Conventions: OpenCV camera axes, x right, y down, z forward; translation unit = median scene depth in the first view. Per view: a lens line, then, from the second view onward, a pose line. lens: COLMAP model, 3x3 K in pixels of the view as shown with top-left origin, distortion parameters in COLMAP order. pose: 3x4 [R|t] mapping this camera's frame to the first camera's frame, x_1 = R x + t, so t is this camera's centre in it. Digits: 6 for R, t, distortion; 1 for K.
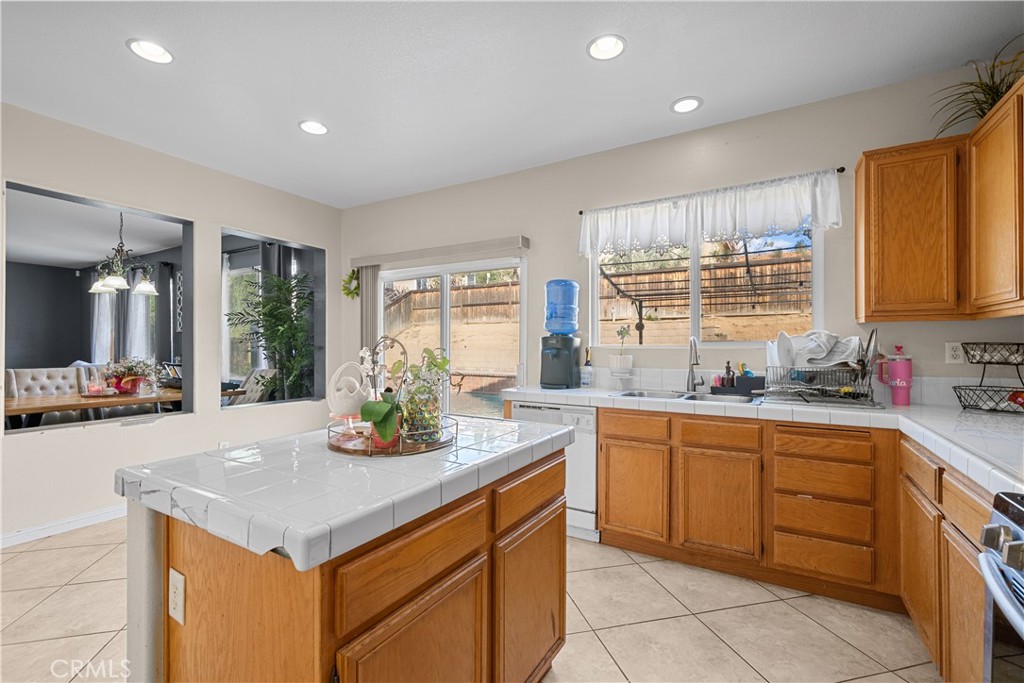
lens RADIAL K [[447.2, 0, 510.5], [0, 447.2, 344.0], [0, 0, 1]] dist [-0.000636, 0.000230]
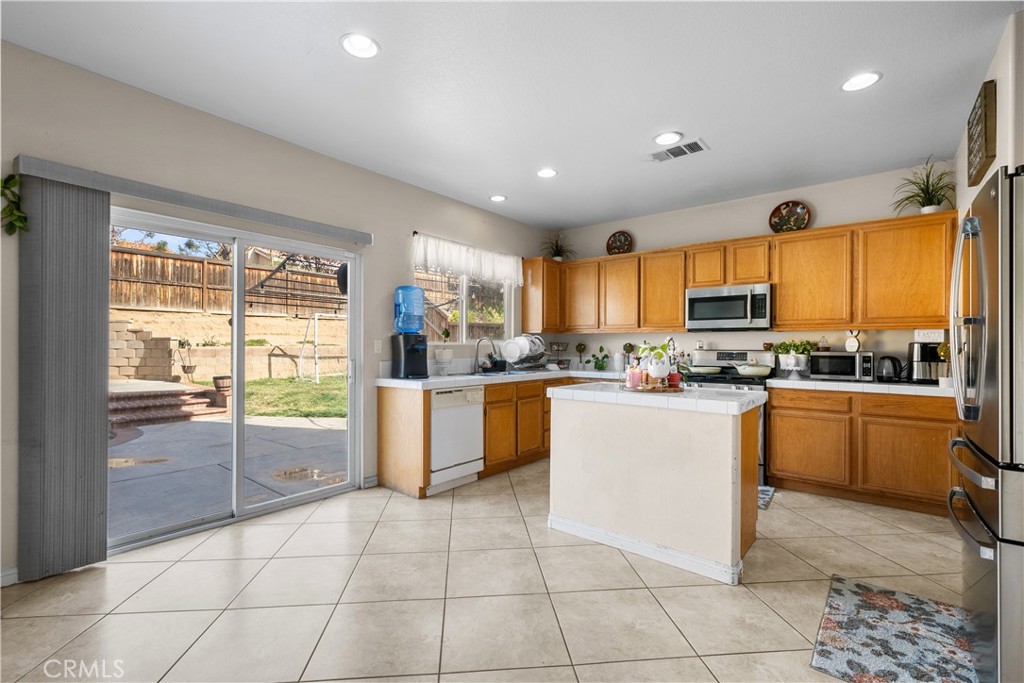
lens RADIAL K [[447.2, 0, 507.3], [0, 447.2, 344.8], [0, 0, 1]] dist [-0.000636, 0.000230]
pose [[0.170373, 0.003722, 0.985373, -1.056376], [-0.007354, 0.999970, -0.002506, 0.011560], [-0.985352, -0.006820, 0.170395, 0.582173]]
